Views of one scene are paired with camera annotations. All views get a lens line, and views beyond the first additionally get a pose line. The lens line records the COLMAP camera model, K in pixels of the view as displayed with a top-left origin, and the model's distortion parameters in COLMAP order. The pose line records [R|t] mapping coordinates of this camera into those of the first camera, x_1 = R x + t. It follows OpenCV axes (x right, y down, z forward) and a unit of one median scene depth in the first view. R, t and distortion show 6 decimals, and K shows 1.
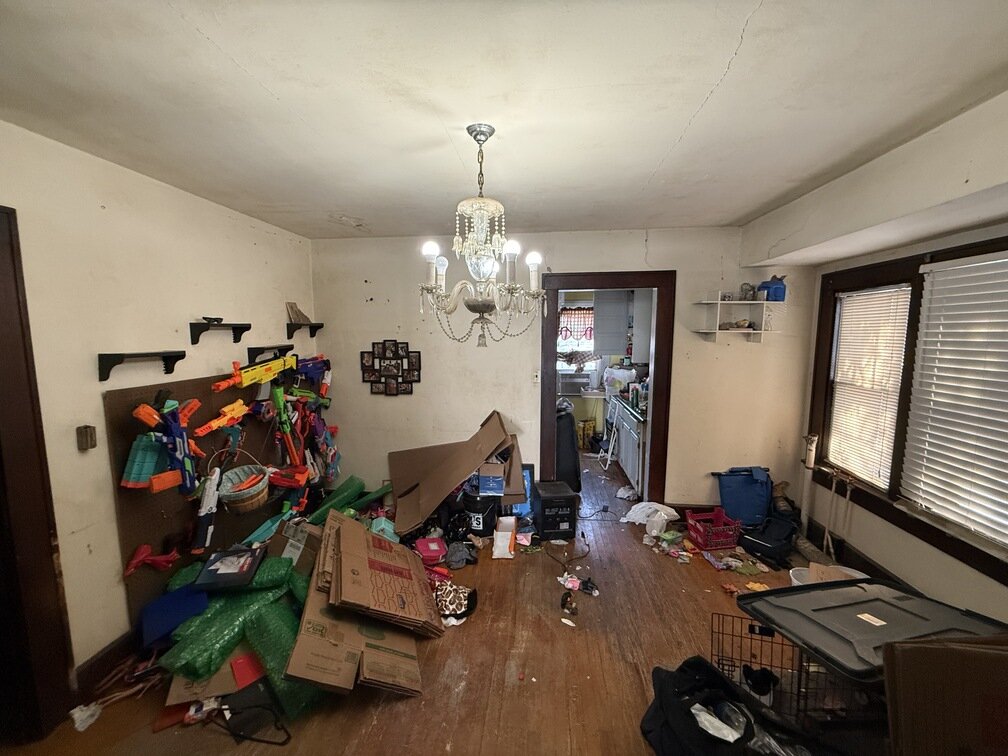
lens RADIAL K [[400.7, 0, 498.7], [0, 400.7, 379.6], [0, 0, 1]] dist [0.001244, 0.000383]
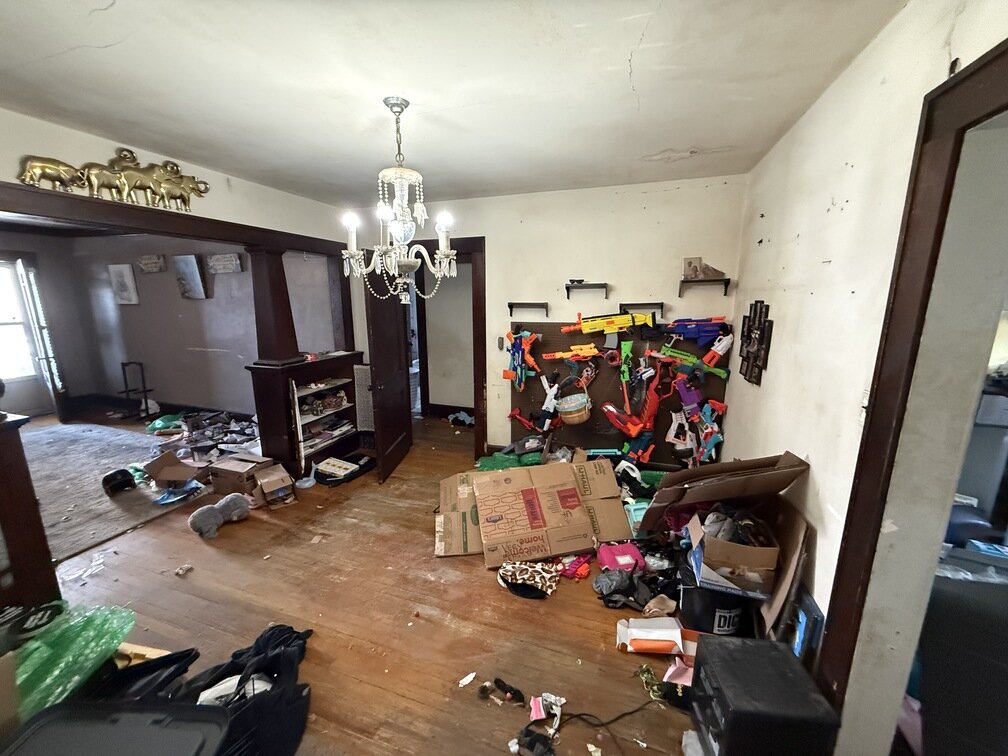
lens RADIAL K [[400.7, 0, 501.9], [0, 400.7, 376.5], [0, 0, 1]] dist [0.001244, 0.000383]
pose [[-0.214190, 0.203610, -0.955336, 0.724108], [-0.109833, 0.966811, 0.230680, -0.122110], [0.970597, 0.154337, -0.184718, 1.053199]]
